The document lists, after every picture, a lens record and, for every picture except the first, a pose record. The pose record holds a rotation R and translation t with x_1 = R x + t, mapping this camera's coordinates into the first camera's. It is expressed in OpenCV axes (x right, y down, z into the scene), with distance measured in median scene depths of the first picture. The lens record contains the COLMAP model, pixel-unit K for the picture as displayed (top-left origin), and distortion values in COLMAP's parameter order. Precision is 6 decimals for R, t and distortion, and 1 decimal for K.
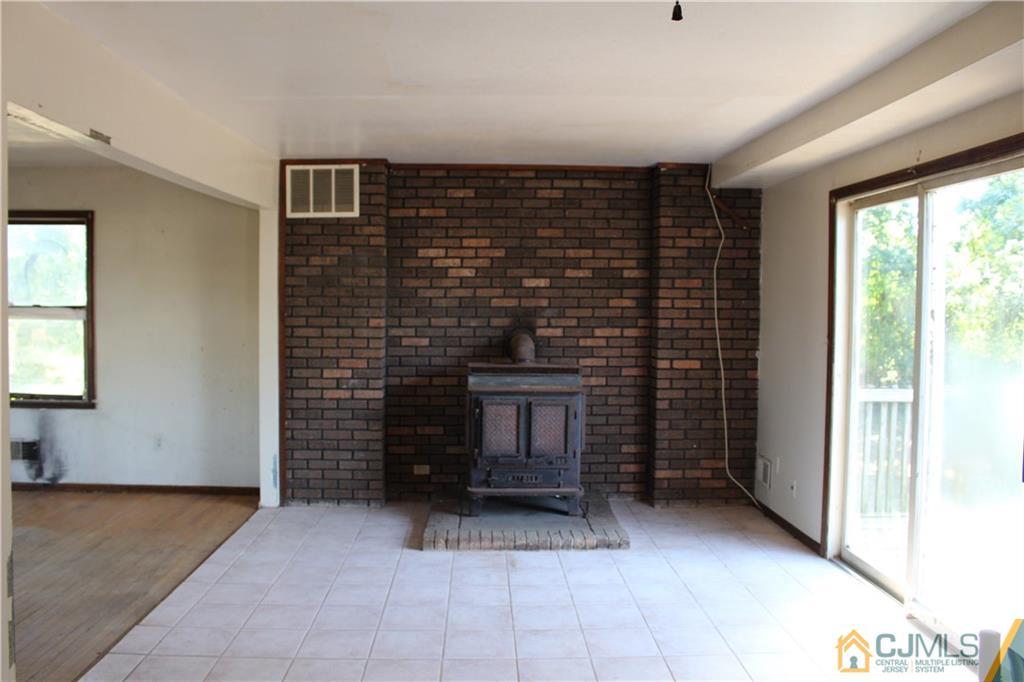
lens RADIAL K [[835.3, 0, 512.0], [0, 835.3, 341.0], [0, 0, 1]] dist [-0.158074, 0.131756]
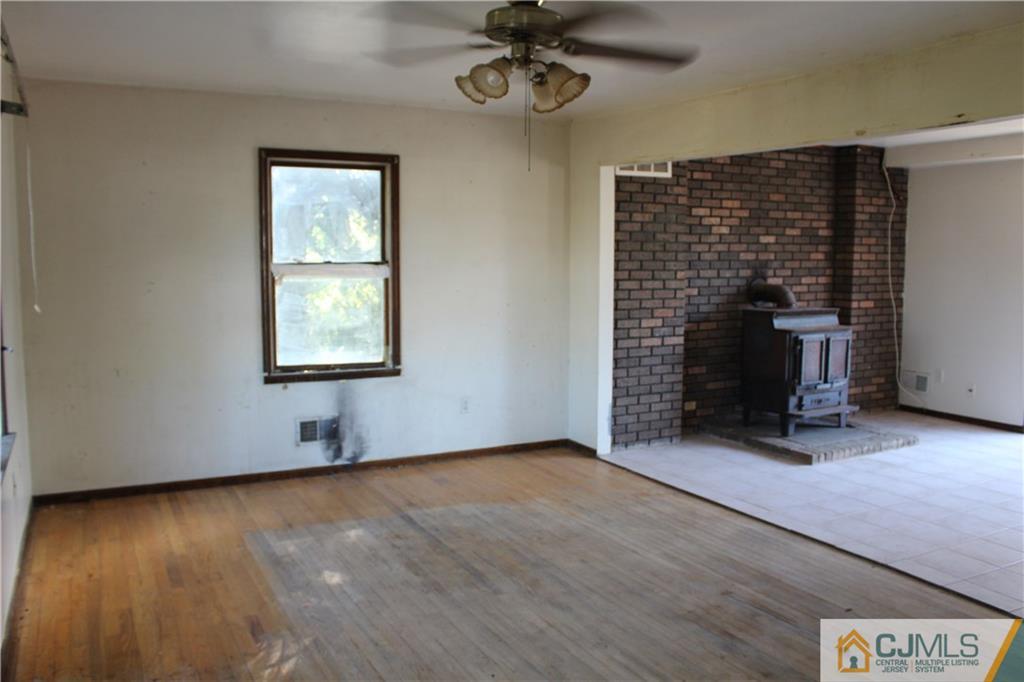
lens RADIAL K [[835.3, 0, 512.0], [0, 835.3, 341.0], [0, 0, 1]] dist [-0.158074, 0.131756]
pose [[0.895361, -0.053632, 0.442100, -0.843901], [0.025664, 0.997286, 0.069007, -0.016347], [-0.444601, -0.050440, 0.894307, 0.115444]]
